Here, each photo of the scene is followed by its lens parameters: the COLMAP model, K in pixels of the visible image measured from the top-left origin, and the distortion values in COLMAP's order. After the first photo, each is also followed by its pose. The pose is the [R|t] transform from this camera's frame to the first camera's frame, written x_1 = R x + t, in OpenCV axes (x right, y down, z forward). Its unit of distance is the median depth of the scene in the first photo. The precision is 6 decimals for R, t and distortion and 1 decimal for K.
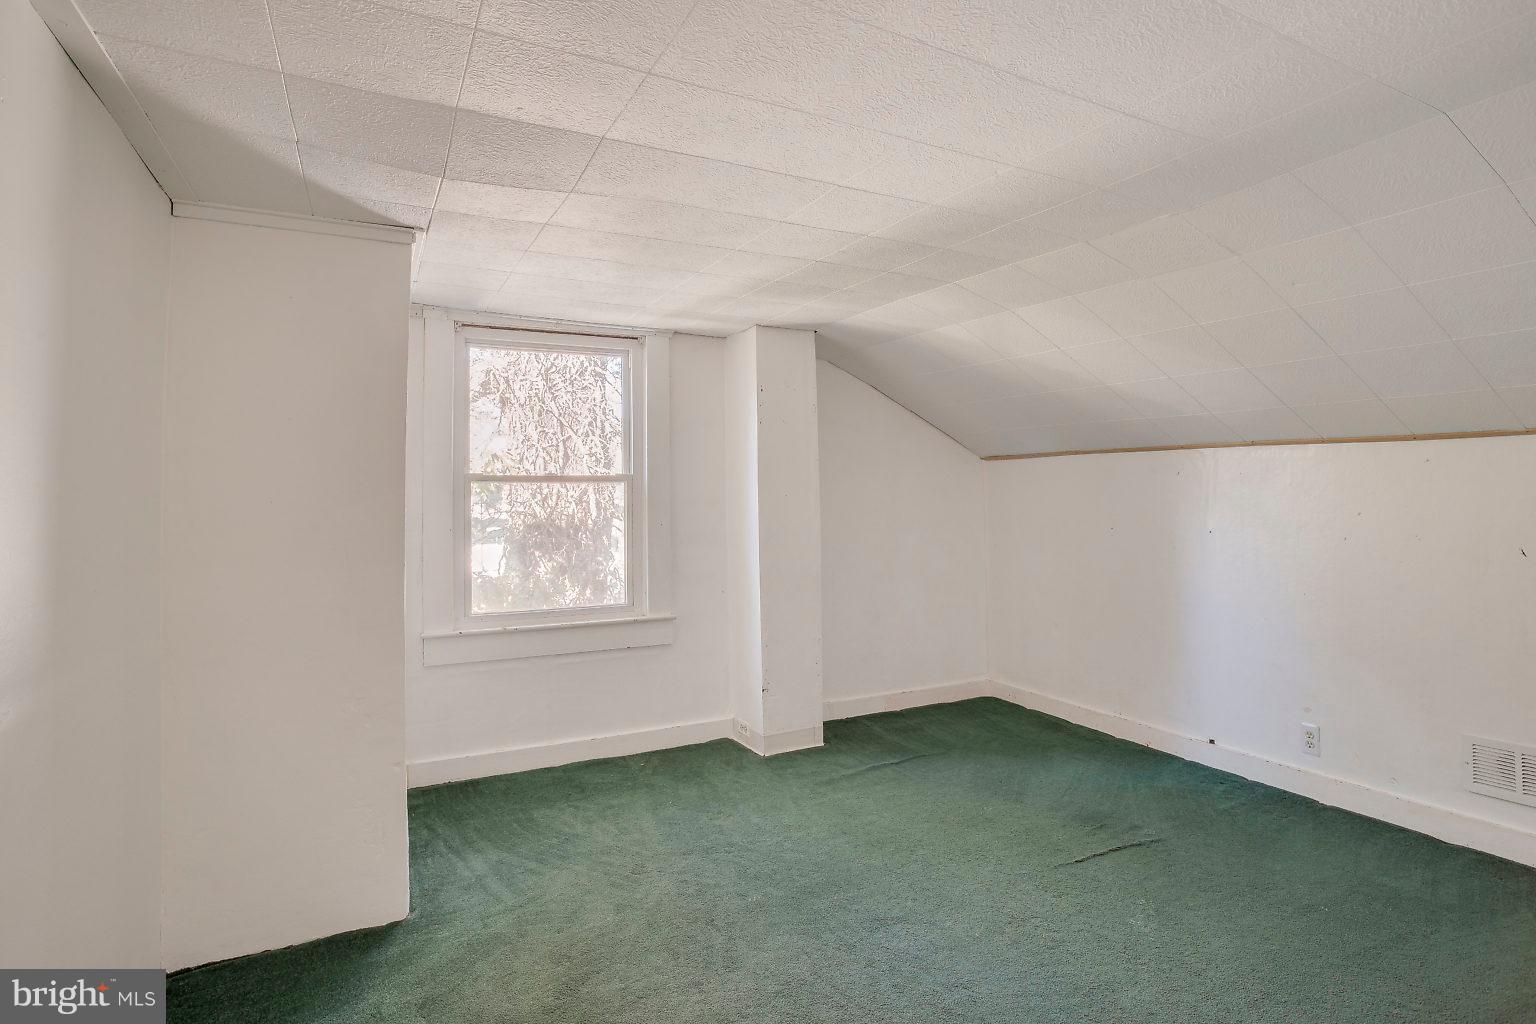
lens RADIAL K [[755.9, 0, 766.5], [0, 755.9, 487.9], [0, 0, 1]] dist [-0.067838, 0.000197]
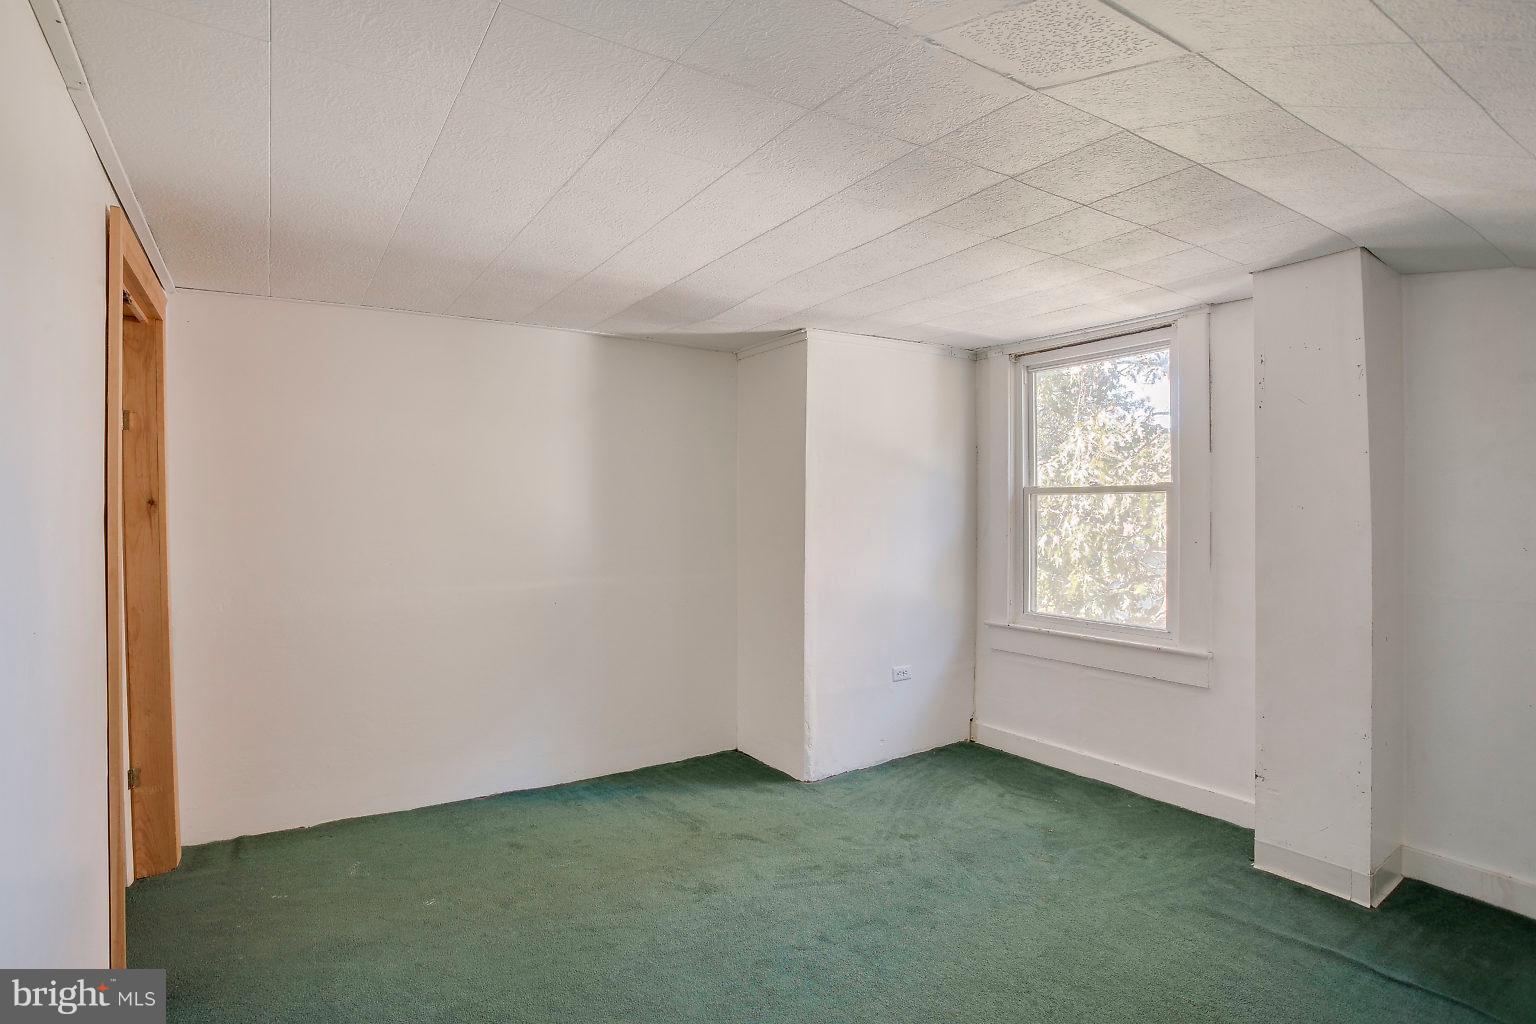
lens RADIAL K [[781.3, 0, 774.4], [0, 781.3, 513.2], [0, 0, 1]] dist [-0.000678, -0.000046]
pose [[0.125857, 0.015440, -0.991928, 0.694226], [0.005721, 0.999851, 0.016289, 0.000011], [0.992032, -0.007725, 0.125750, 0.455262]]
